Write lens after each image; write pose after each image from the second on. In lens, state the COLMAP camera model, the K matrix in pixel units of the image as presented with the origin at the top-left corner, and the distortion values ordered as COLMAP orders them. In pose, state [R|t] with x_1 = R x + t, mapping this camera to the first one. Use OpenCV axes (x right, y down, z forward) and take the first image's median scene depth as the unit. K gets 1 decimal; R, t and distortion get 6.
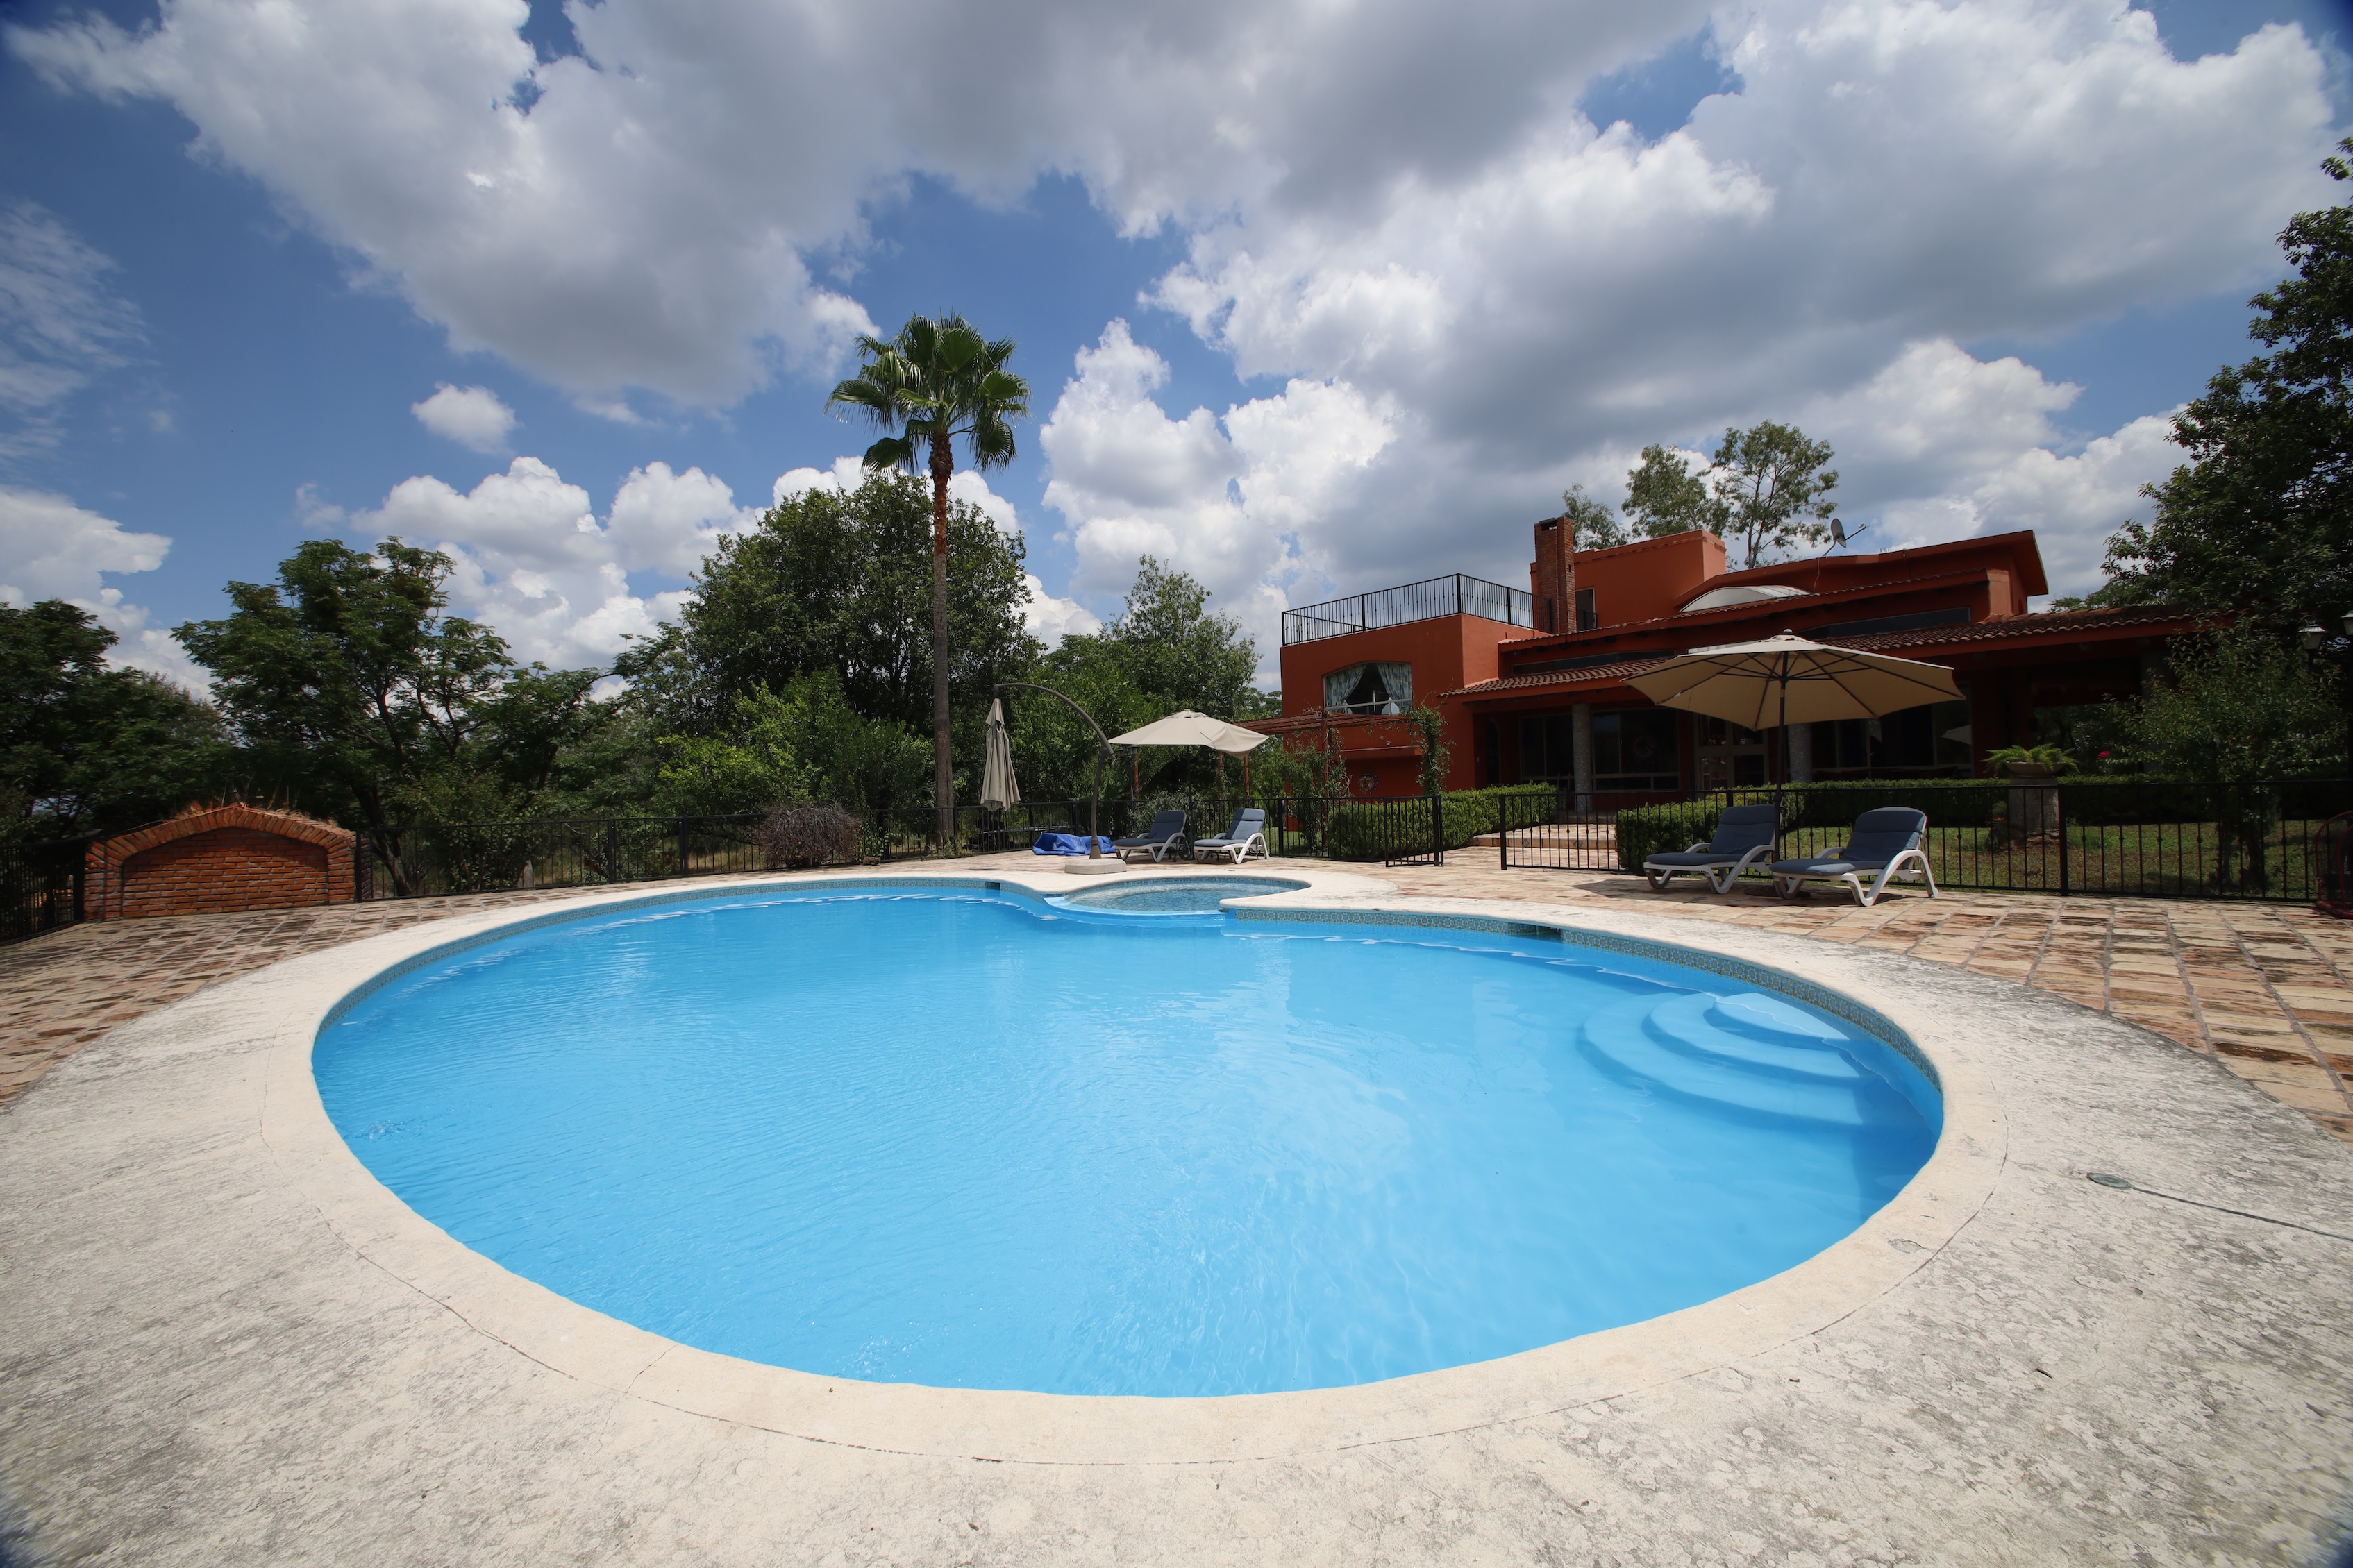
lens RADIAL K [[843.3, 0, 1178.7], [0, 843.3, 805.2], [0, 0, 1]] dist [-0.039068, -0.000015]
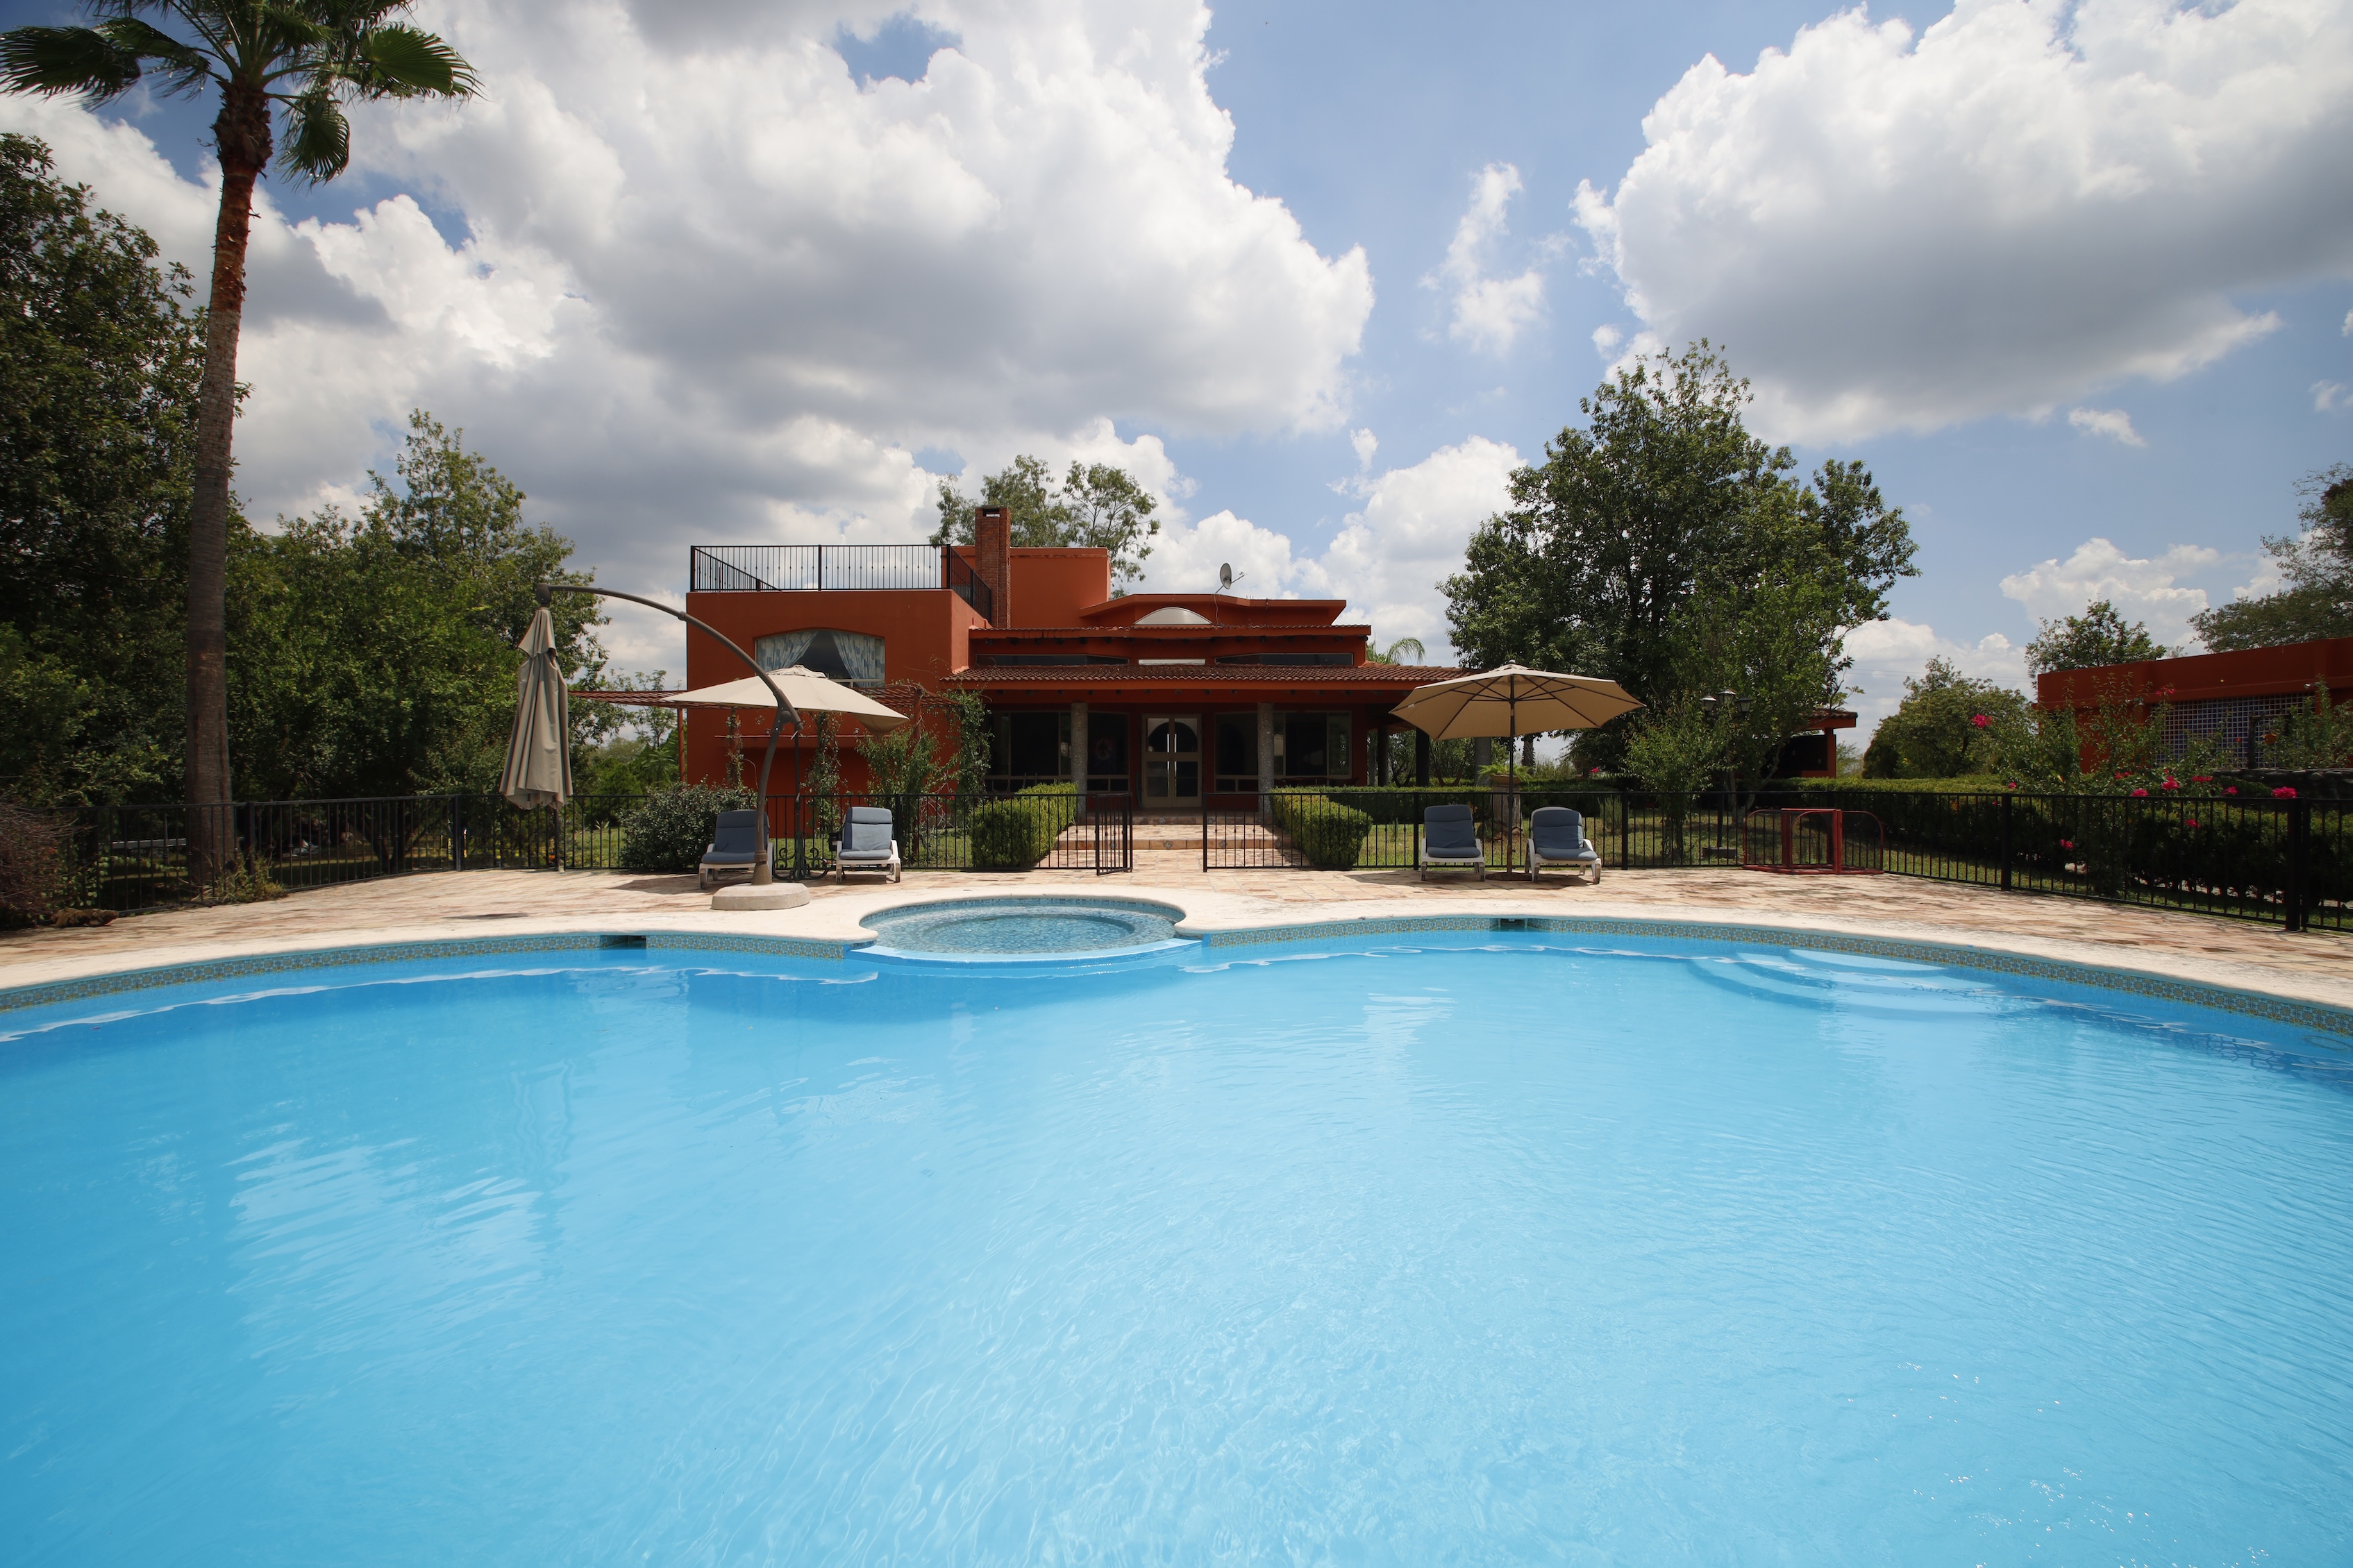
lens RADIAL K [[923.1, 0, 1152.1], [0, 923.1, 781.1], [0, 0, 1]] dist [-0.036826, 0.000037]
pose [[0.669893, 0.024786, 0.742044, -0.234868], [-0.001771, 0.999493, -0.031787, 0.003982], [-0.742455, 0.019980, 0.669598, 0.193250]]
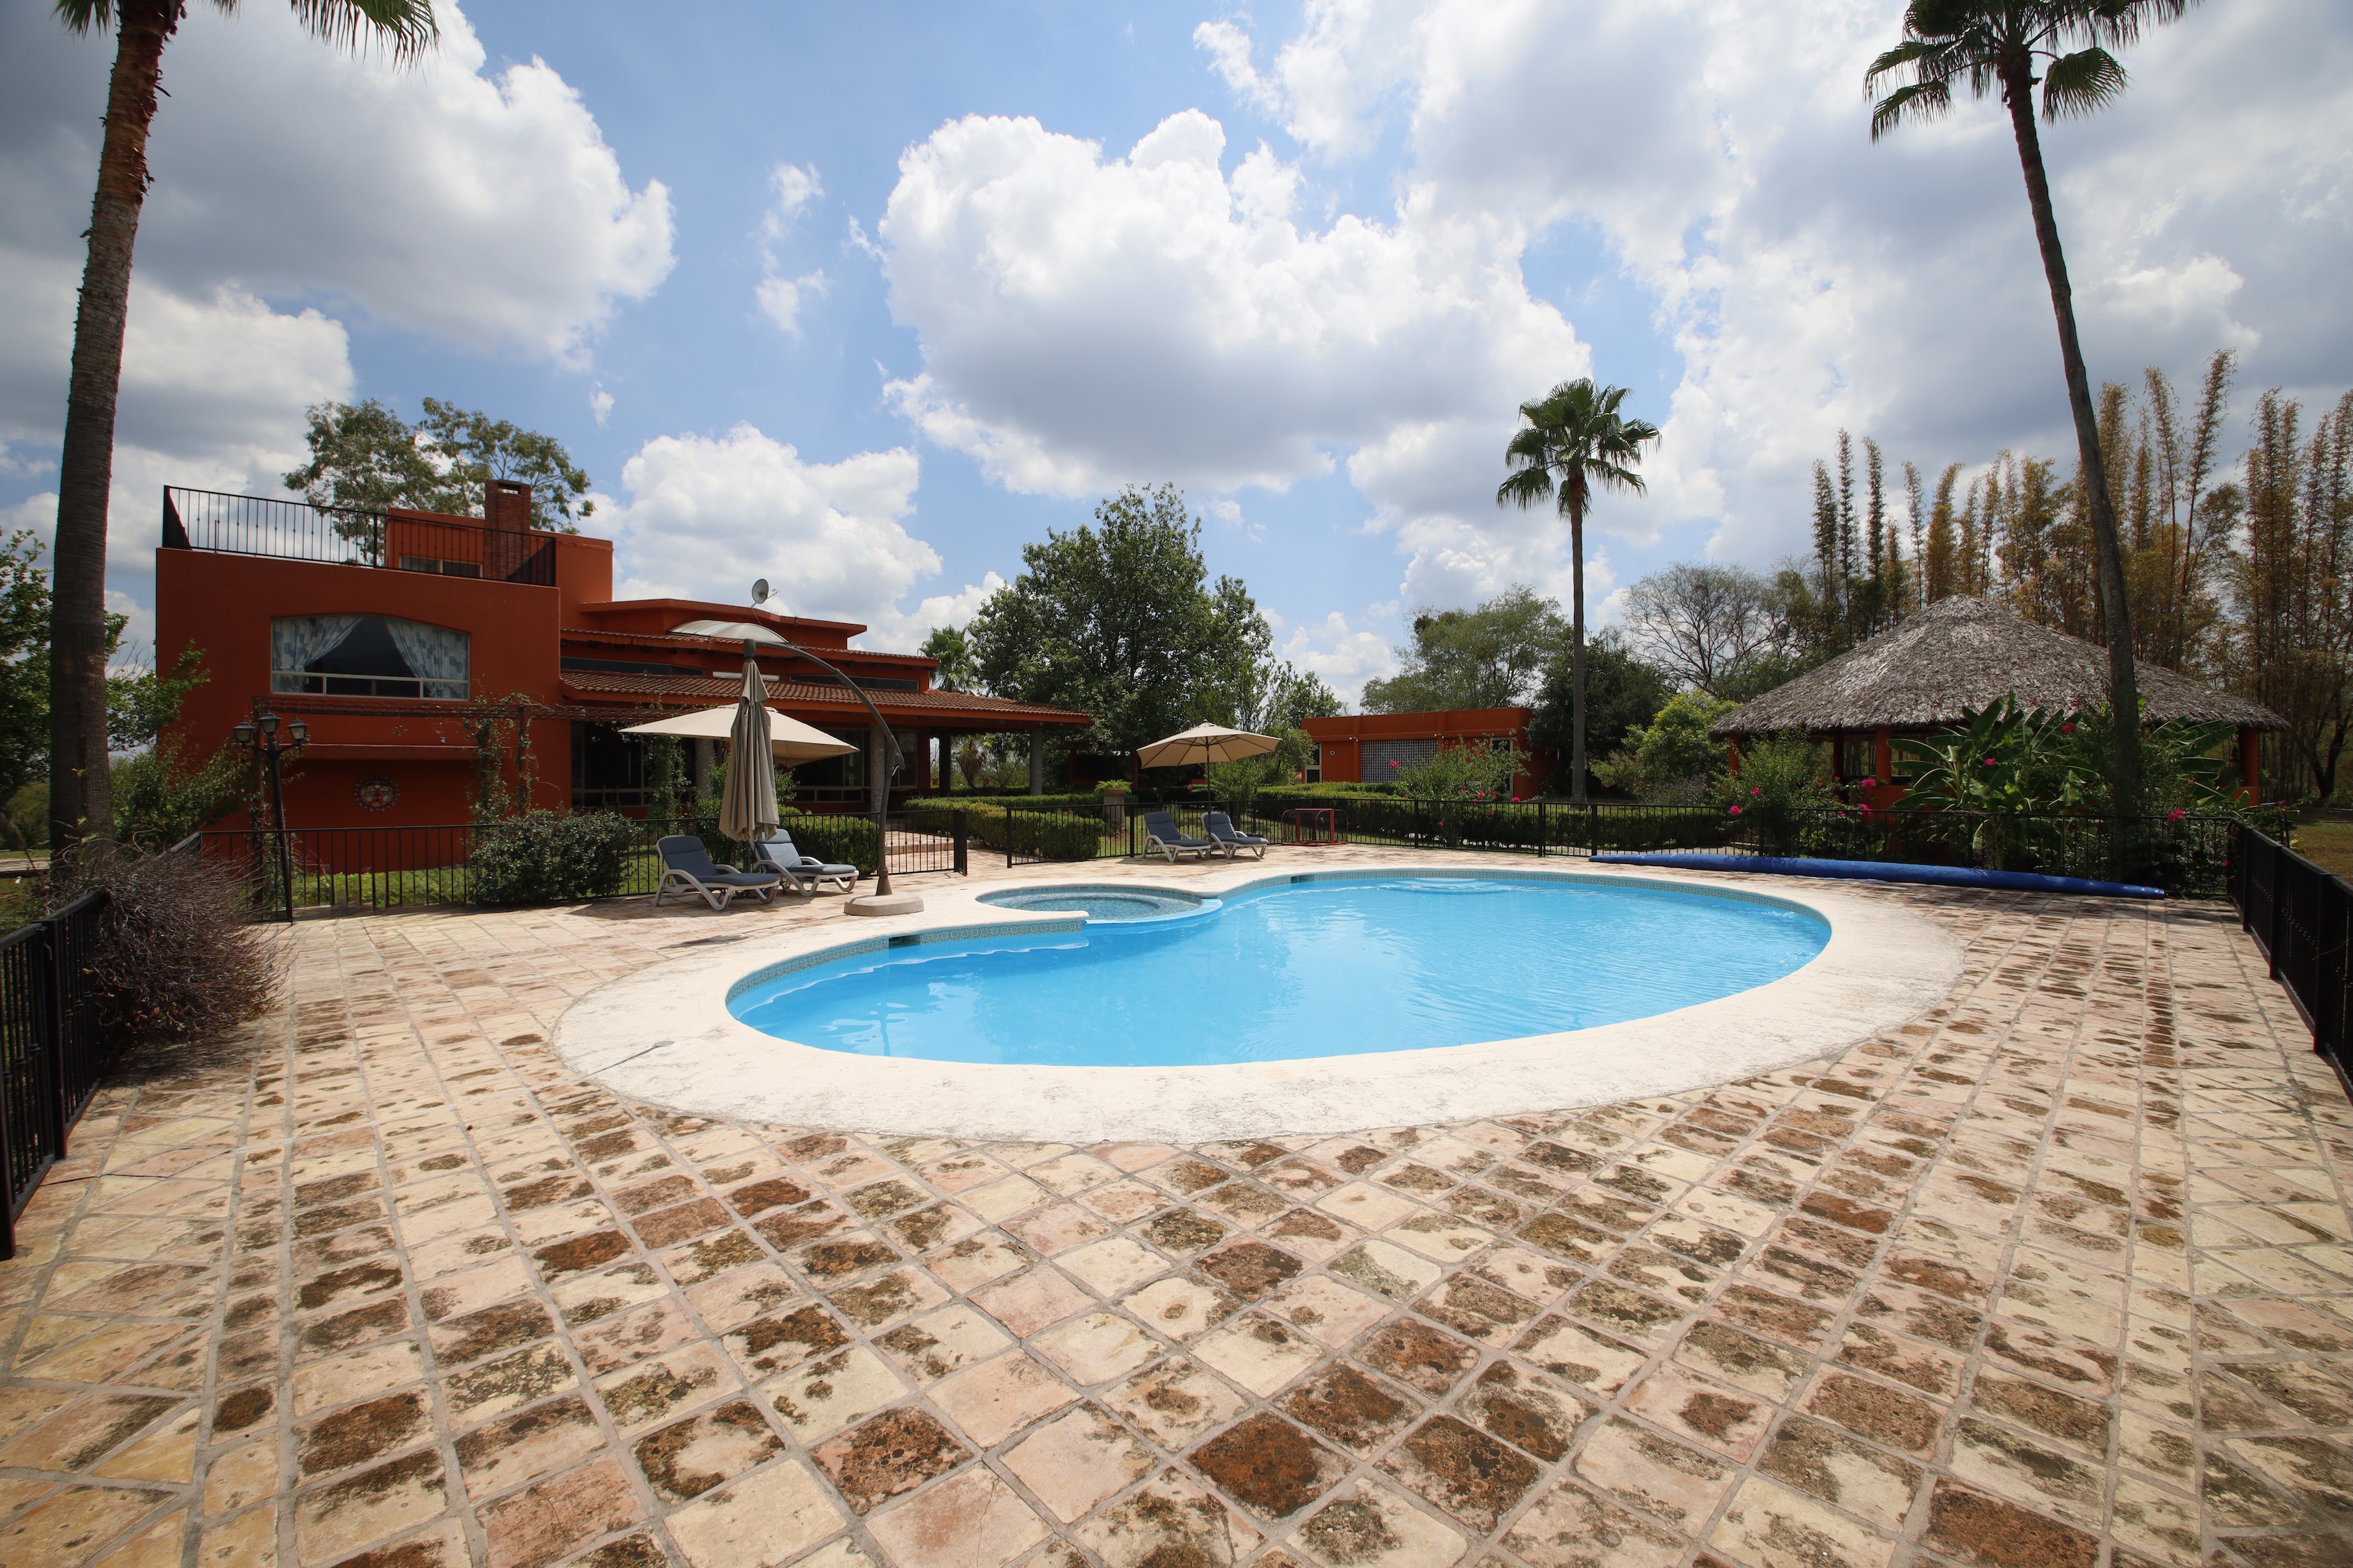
lens RADIAL K [[923.1, 0, 1152.1], [0, 923.1, 781.1], [0, 0, 1]] dist [-0.036826, 0.000037]
pose [[-0.005664, 0.020211, 0.999780, -0.499179], [0.023802, 0.999515, -0.020071, -0.010180], [-0.999701, 0.023683, -0.006142, 0.408272]]
